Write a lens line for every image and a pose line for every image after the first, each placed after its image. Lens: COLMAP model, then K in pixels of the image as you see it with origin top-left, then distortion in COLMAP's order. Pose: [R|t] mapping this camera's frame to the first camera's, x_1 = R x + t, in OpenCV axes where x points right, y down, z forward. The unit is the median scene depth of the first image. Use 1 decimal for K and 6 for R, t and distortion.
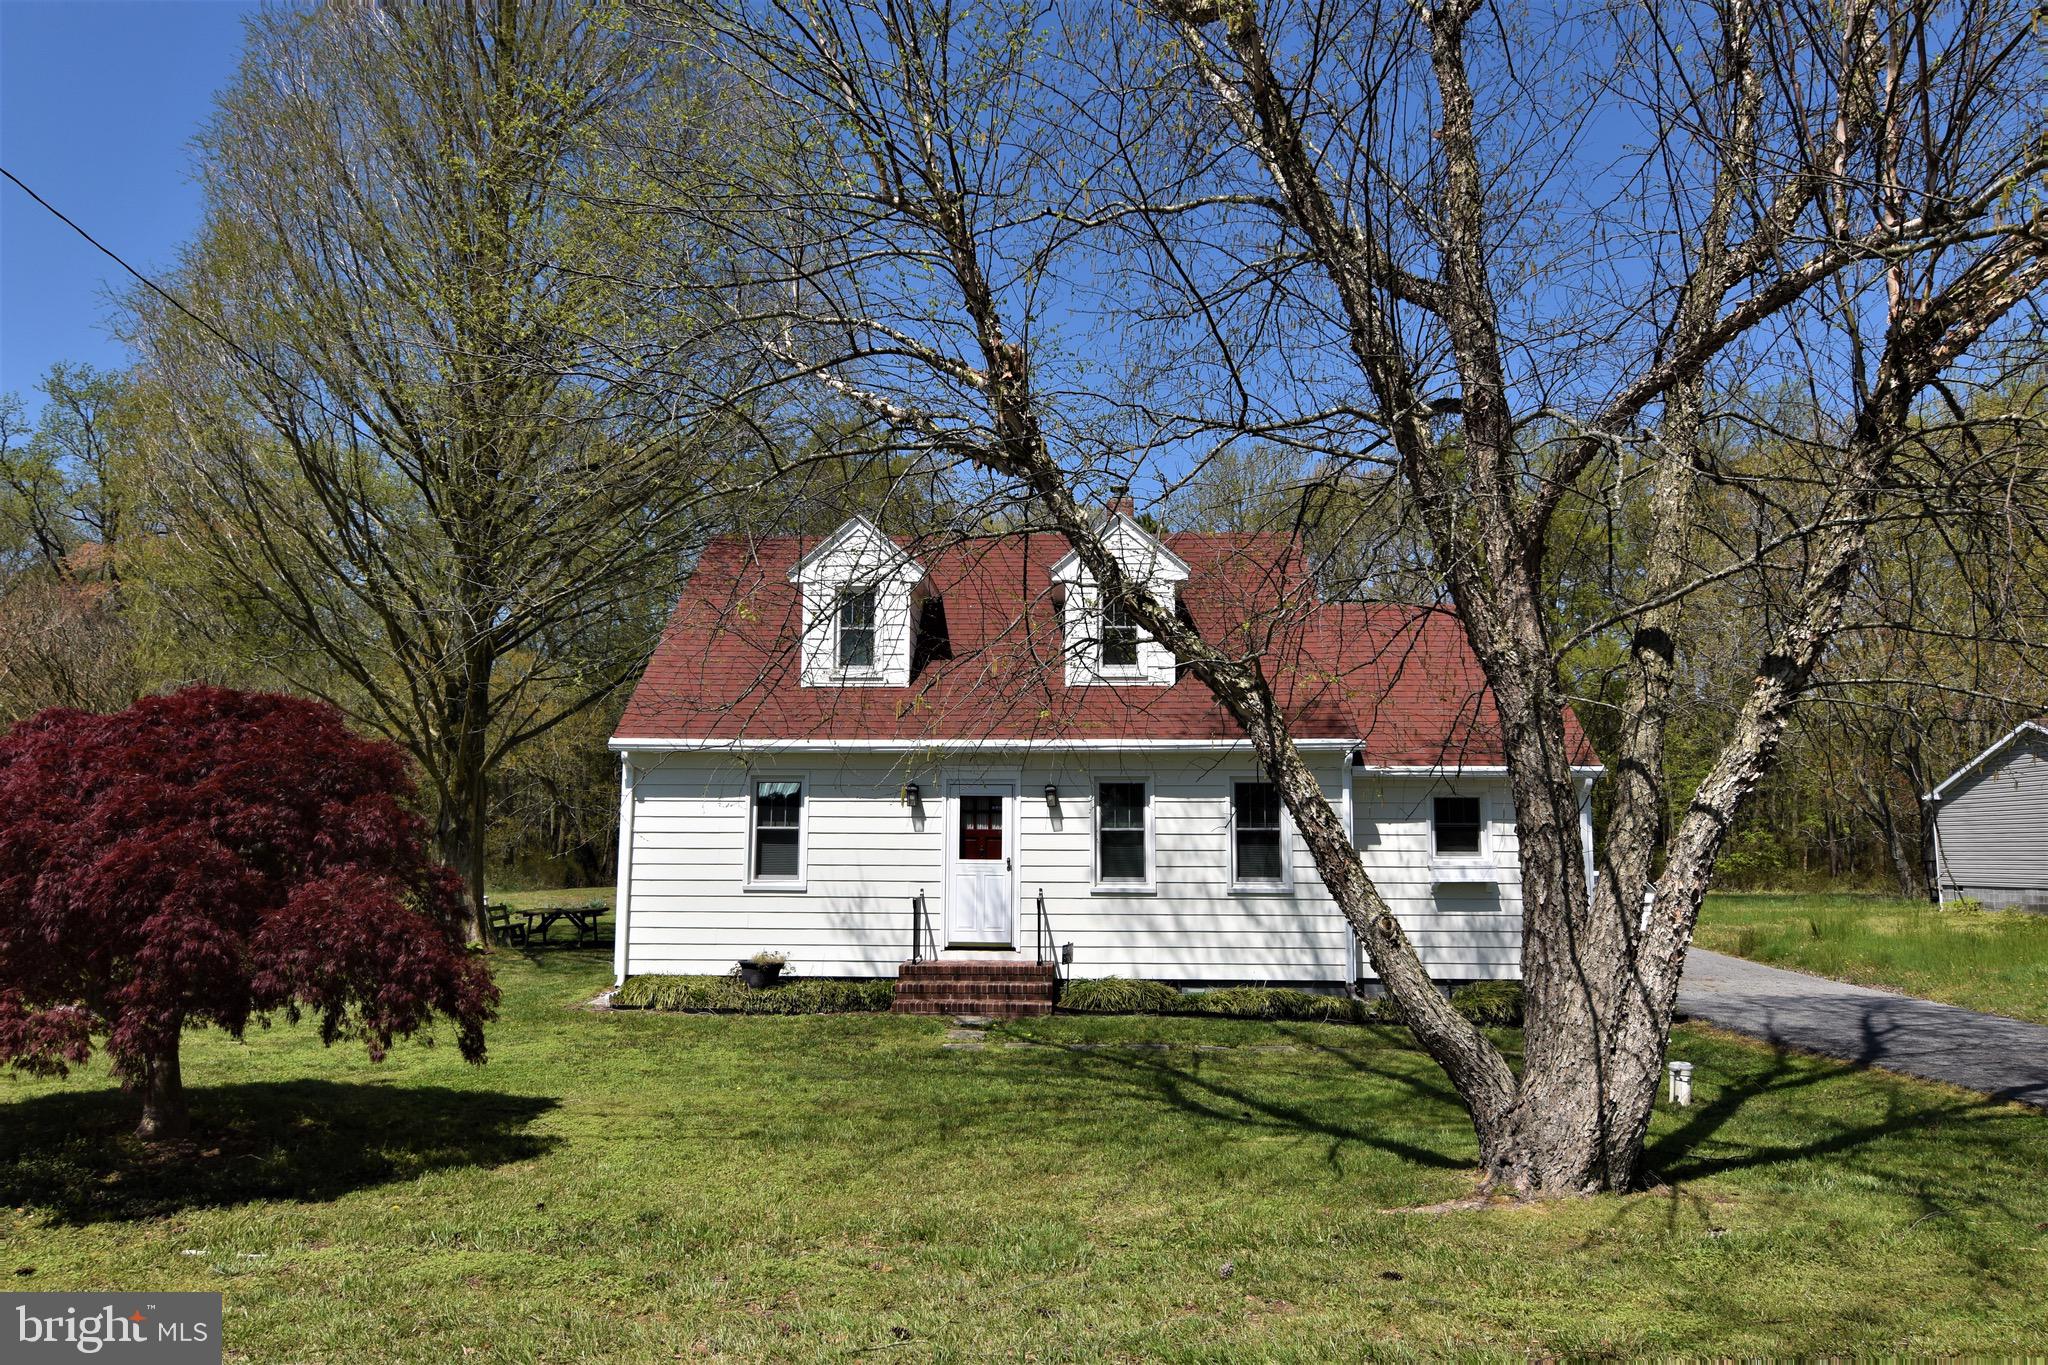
lens RADIAL K [[1126.5, 0, 1023.8], [0, 1126.5, 728.4], [0, 0, 1]] dist [0.000273, 0.000027]
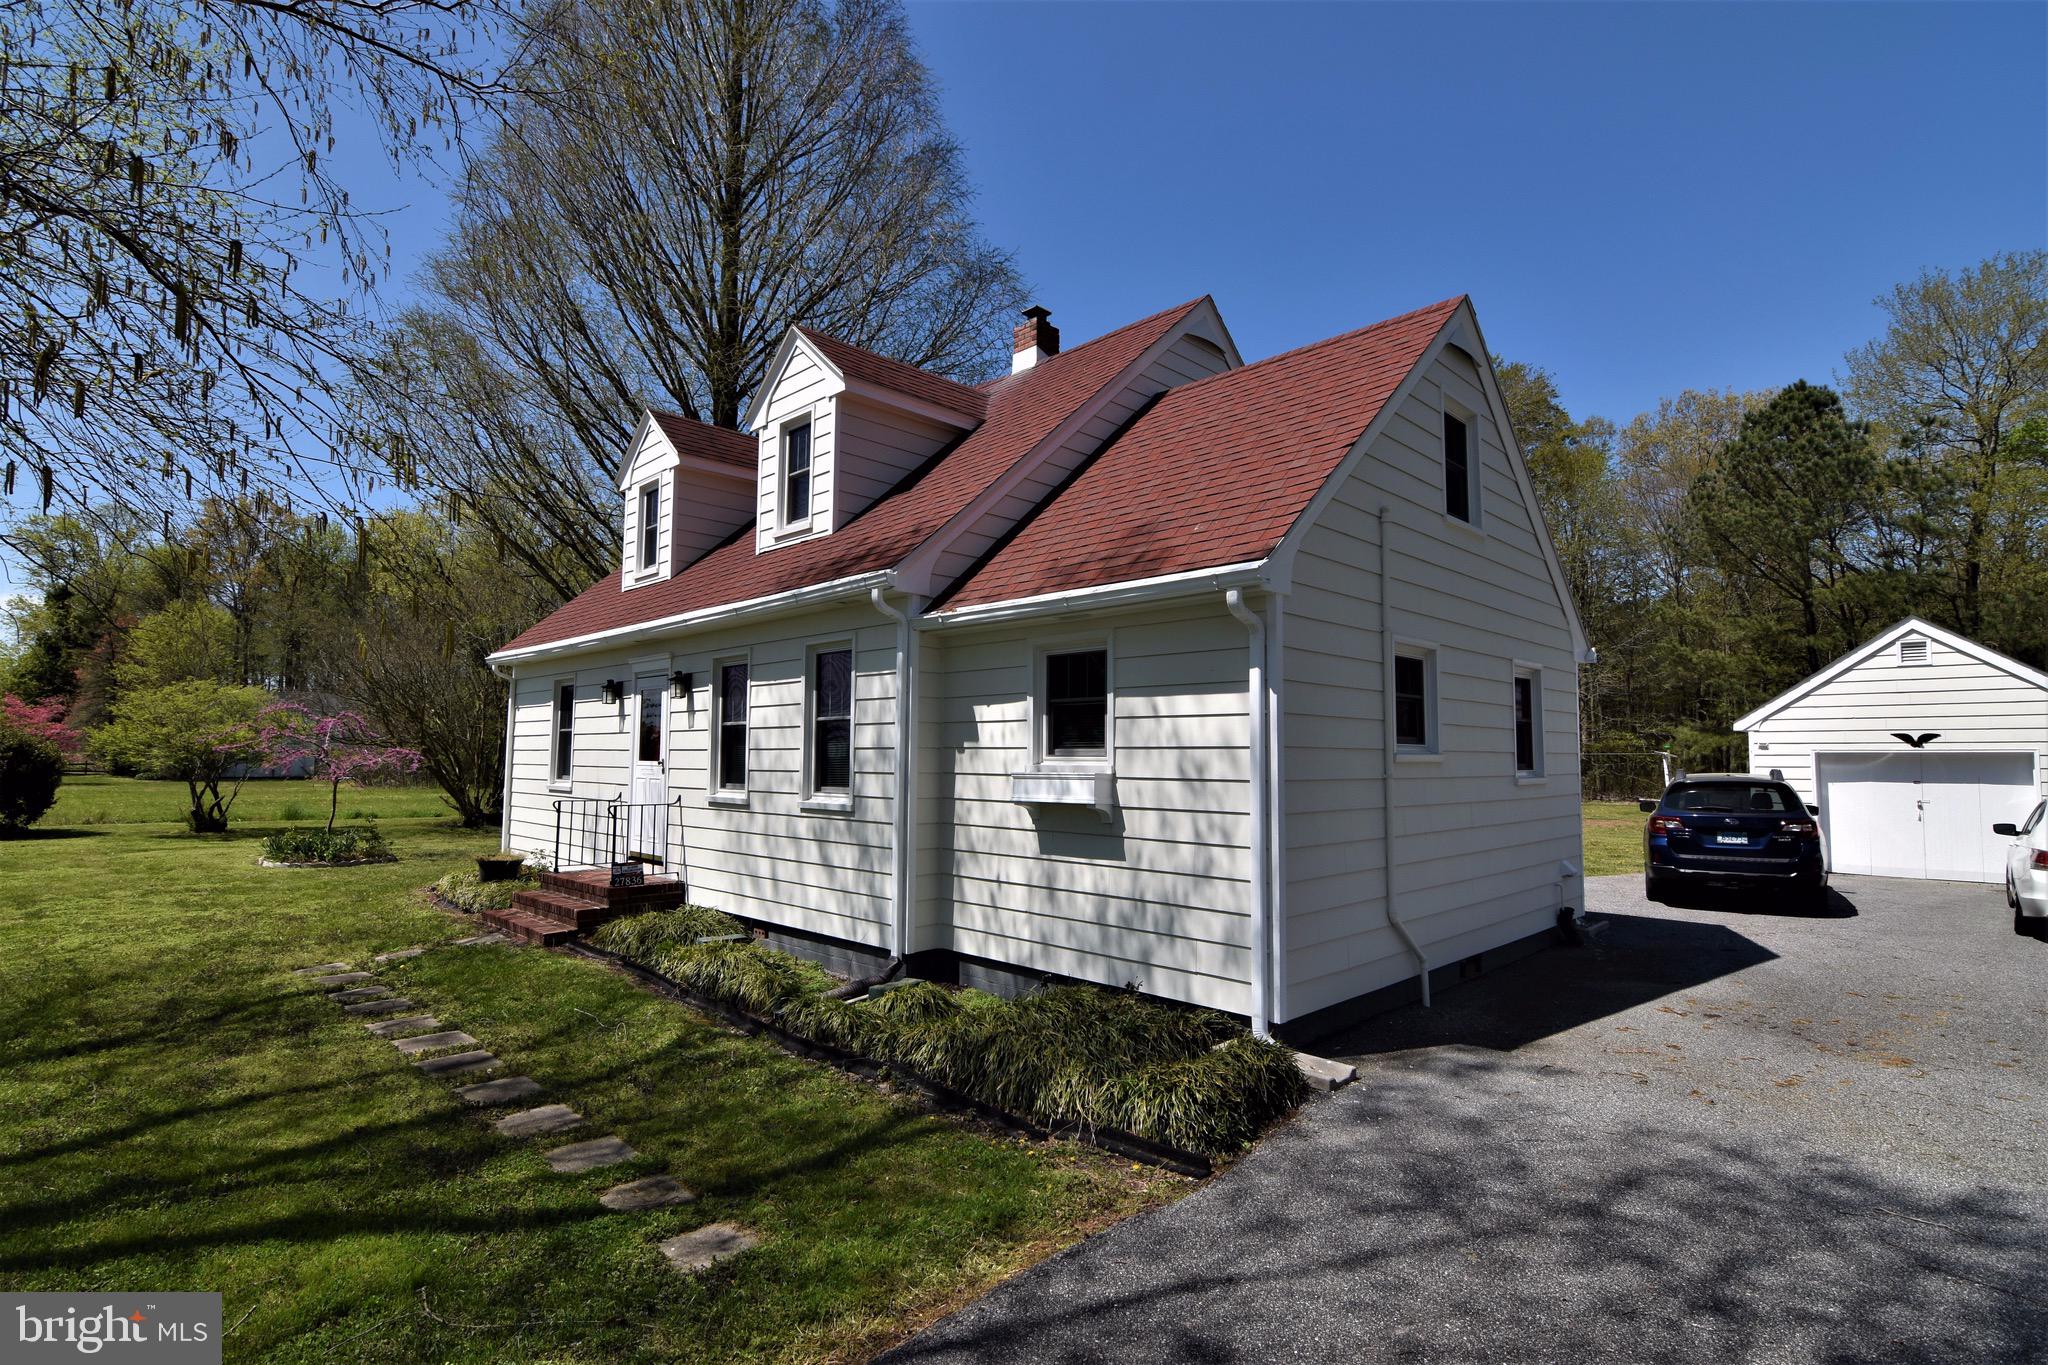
lens RADIAL K [[1000.7, 0, 1013.4], [0, 1000.7, 686.1], [0, 0, 1]] dist [-0.002674, -0.012028]
pose [[0.729883, -0.048735, -0.681833, 0.709307], [0.066619, 0.997778, -0.000003, 0.076310], [0.680318, -0.045421, 0.731508, 0.619159]]
